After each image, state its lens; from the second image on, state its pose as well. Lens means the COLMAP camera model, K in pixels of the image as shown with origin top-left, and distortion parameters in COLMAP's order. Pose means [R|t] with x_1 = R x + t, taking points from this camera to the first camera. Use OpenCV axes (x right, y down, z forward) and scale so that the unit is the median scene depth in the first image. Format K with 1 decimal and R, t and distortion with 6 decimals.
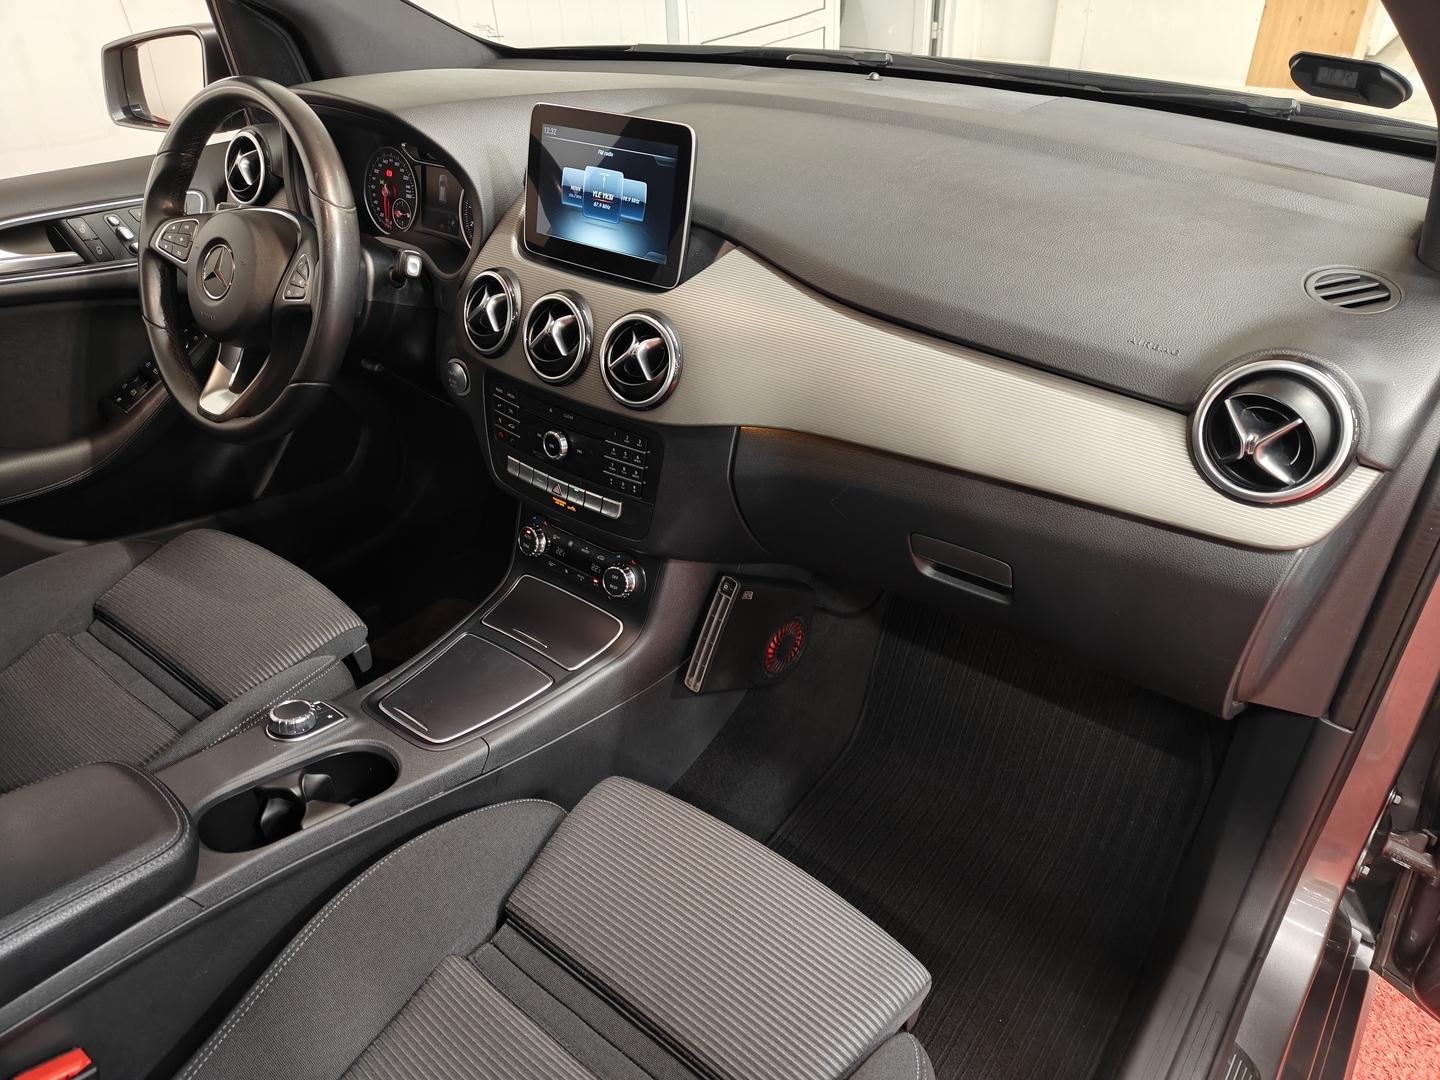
lens RADIAL K [[1001.1, 0, 722.8], [0, 1001.1, 537.4], [0, 0, 1]] dist [0.004770, 0.002234]
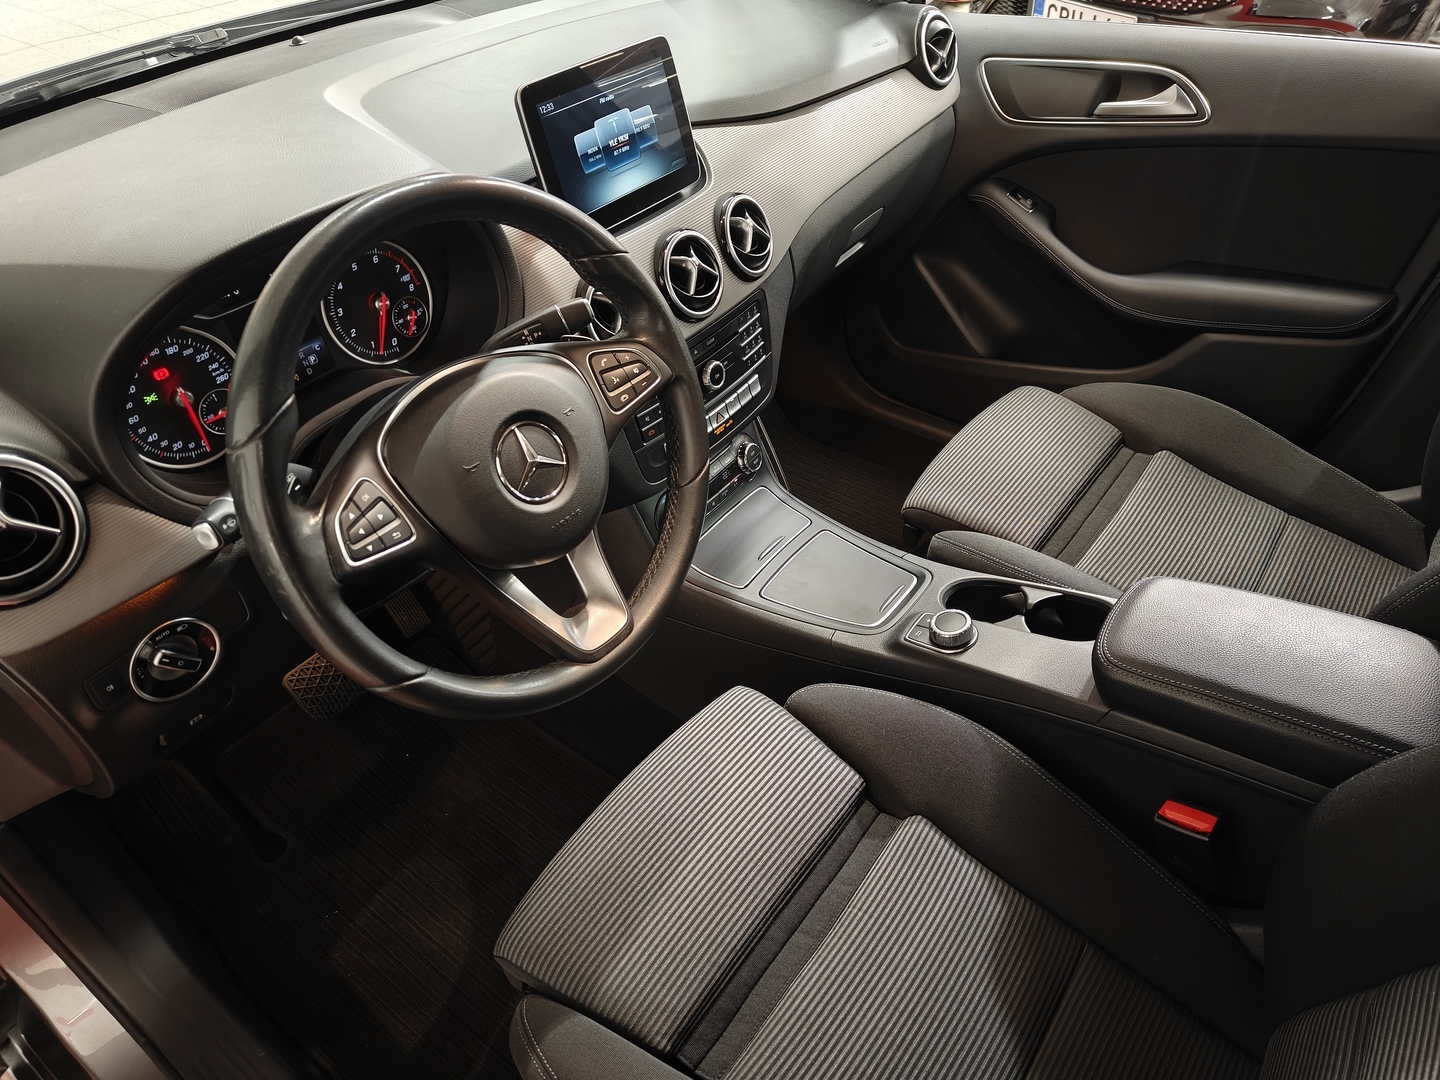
lens RADIAL K [[1001.1, 0, 722.8], [0, 1001.1, 537.4], [0, 0, 1]] dist [0.004770, 0.002234]
pose [[-0.010196, -0.622729, 0.782372, -1.117803], [0.598045, 0.623258, 0.503876, -0.520222], [-0.801398, 0.473031, 0.366065, 0.714785]]
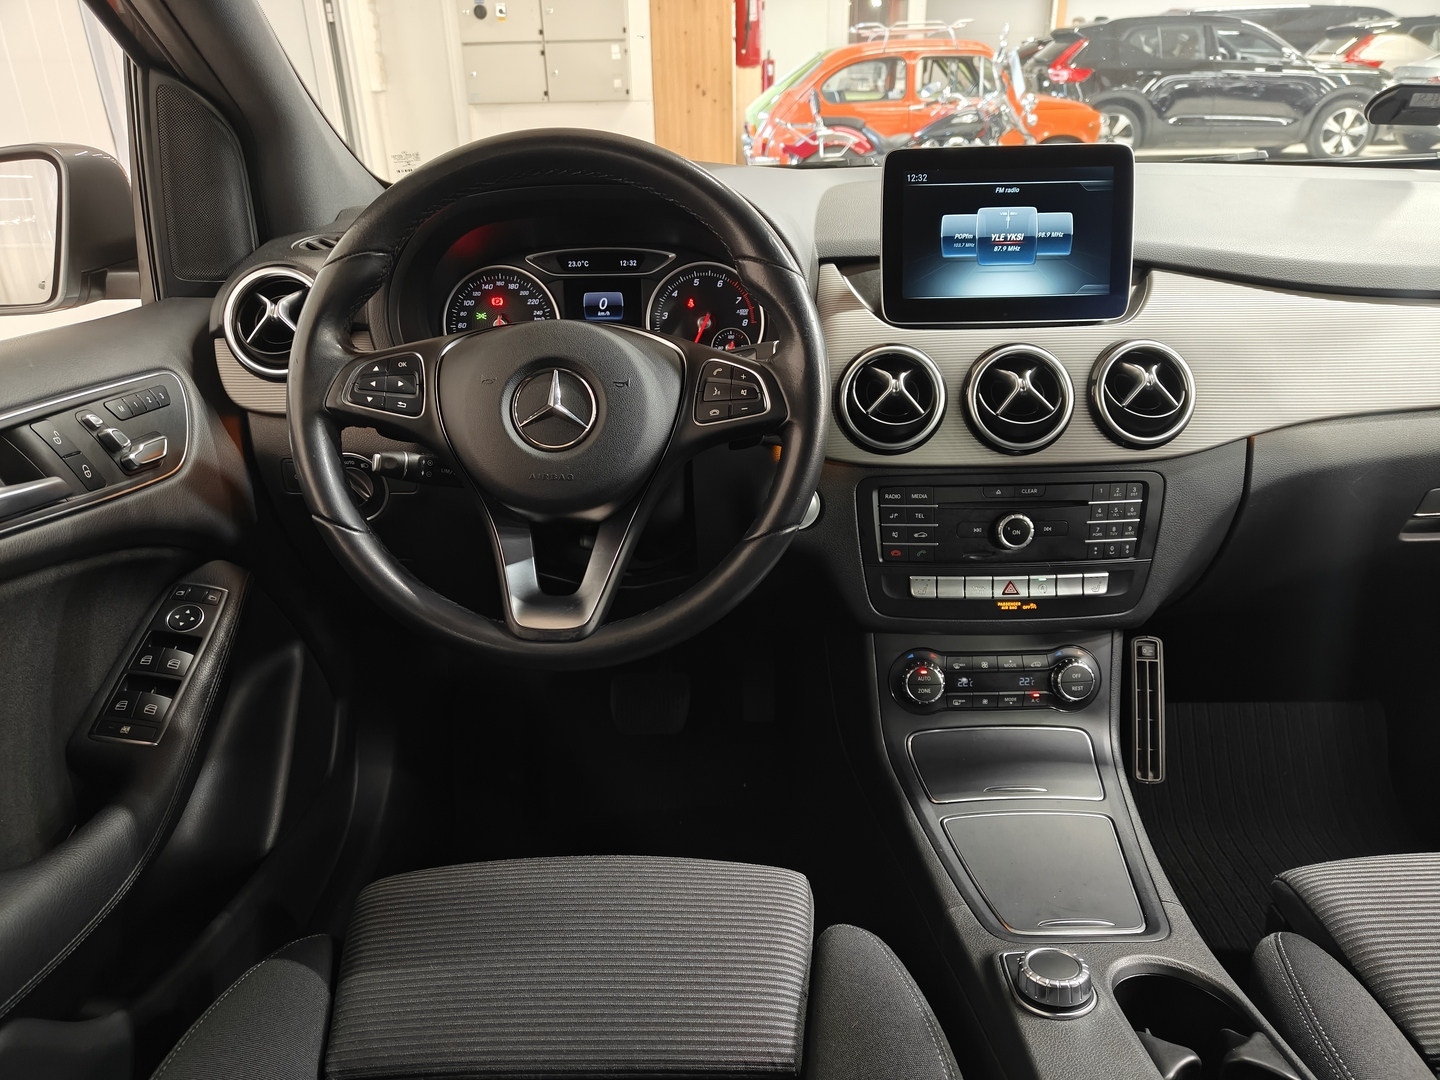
lens RADIAL K [[1008.7, 0, 715.6], [0, 1008.7, 531.8], [0, 0, 1]] dist [0.002654, -0.001806]
pose [[0.792095, -0.225135, 0.567361, -0.854494], [0.343662, 0.932665, -0.109696, -0.088531], [-0.504462, 0.281870, 0.816130, 0.465370]]
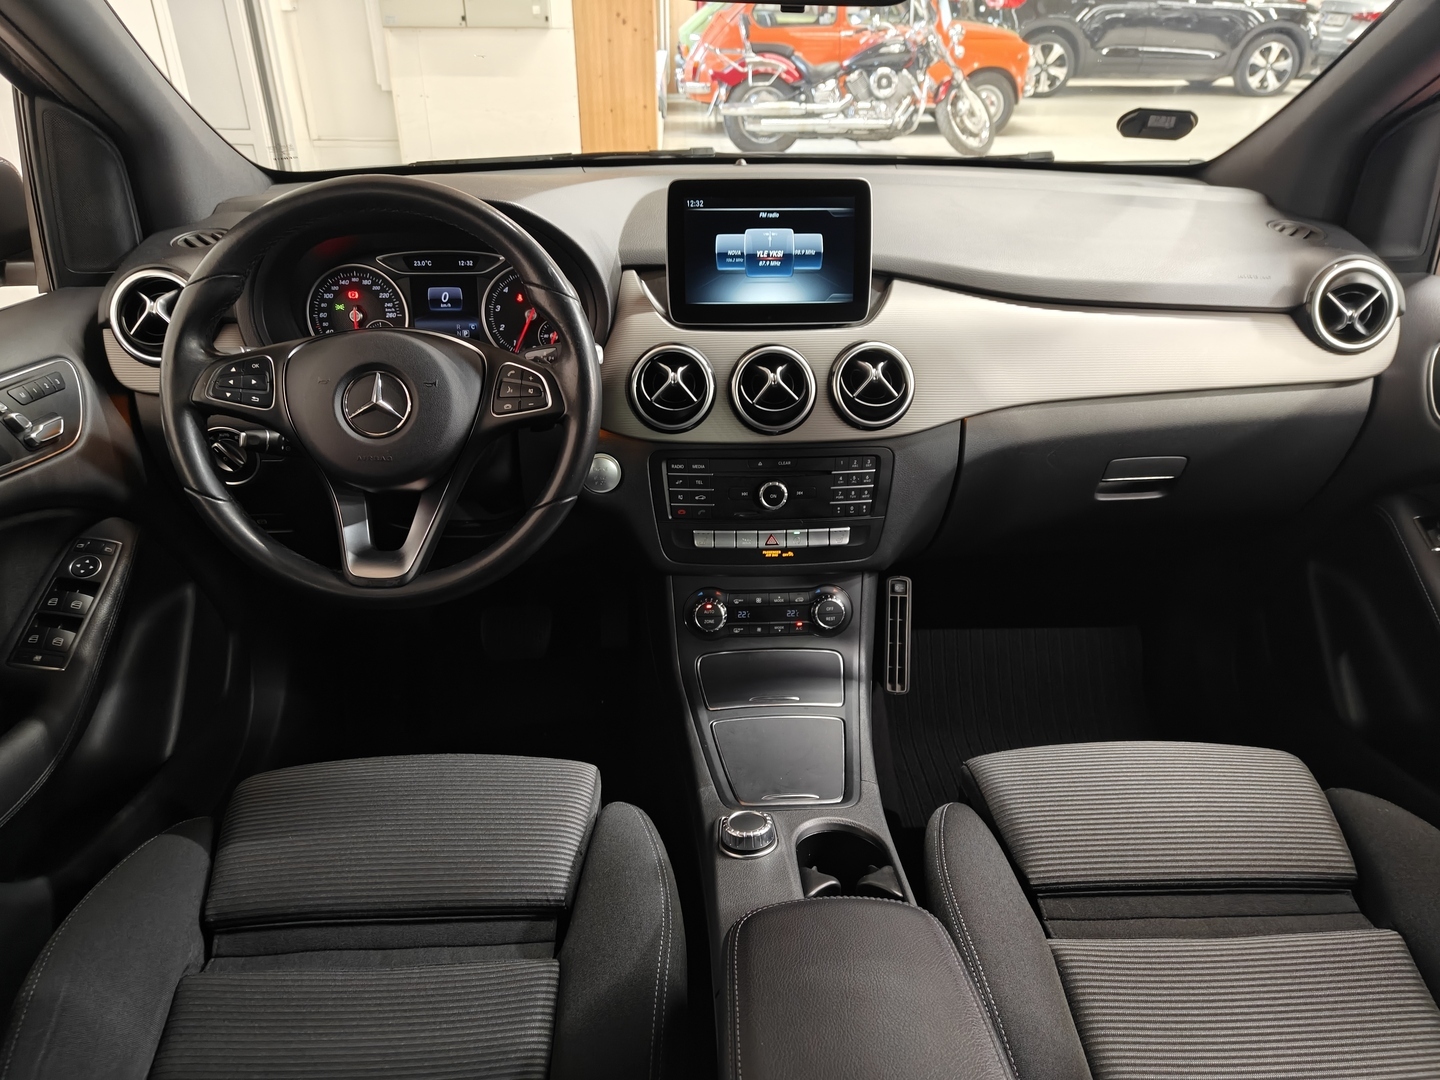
lens RADIAL K [[1013.8, 0, 719.6], [0, 1013.8, 526.2], [0, 0, 1]] dist [0.007657, -0.004707]
pose [[0.758665, -0.264199, 0.595506, -0.857519], [0.346624, 0.937655, -0.025598, -0.056719], [-0.551616, 0.225837, 0.802943, 0.216009]]
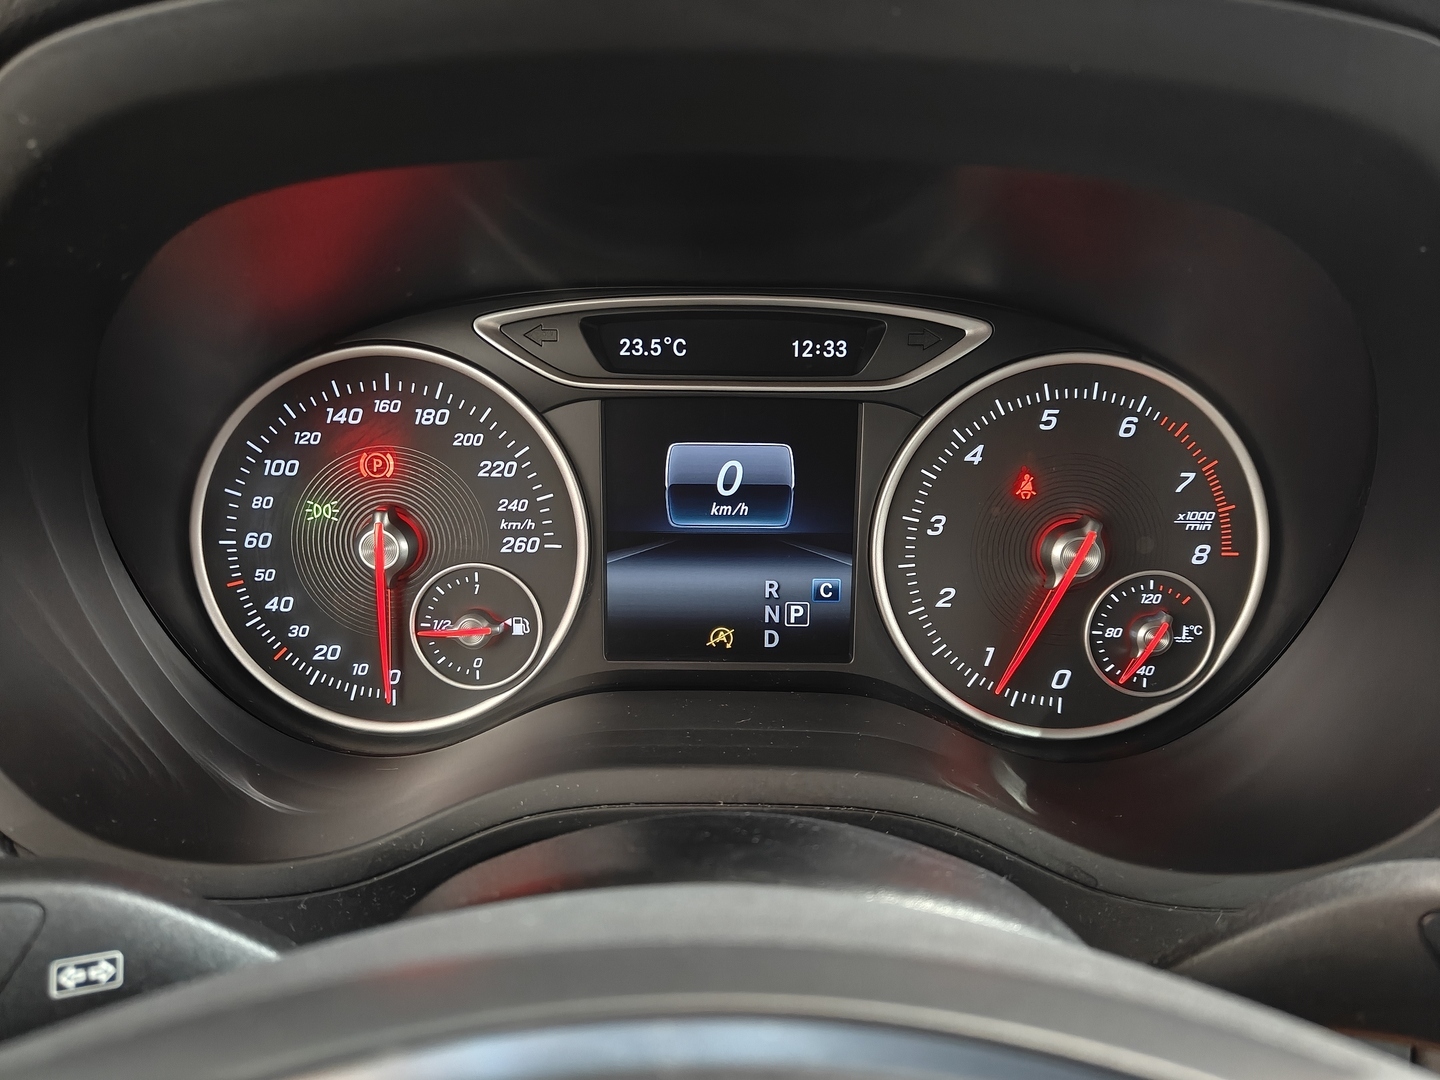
lens RADIAL K [[1001.1, 0, 722.8], [0, 1001.1, 537.4], [0, 0, 1]] dist [0.004770, 0.002234]
pose [[0.791014, -0.188231, 0.582123, -0.518440], [0.320773, 0.937823, -0.132634, -0.379655], [-0.520962, 0.291645, 0.802210, 1.016090]]
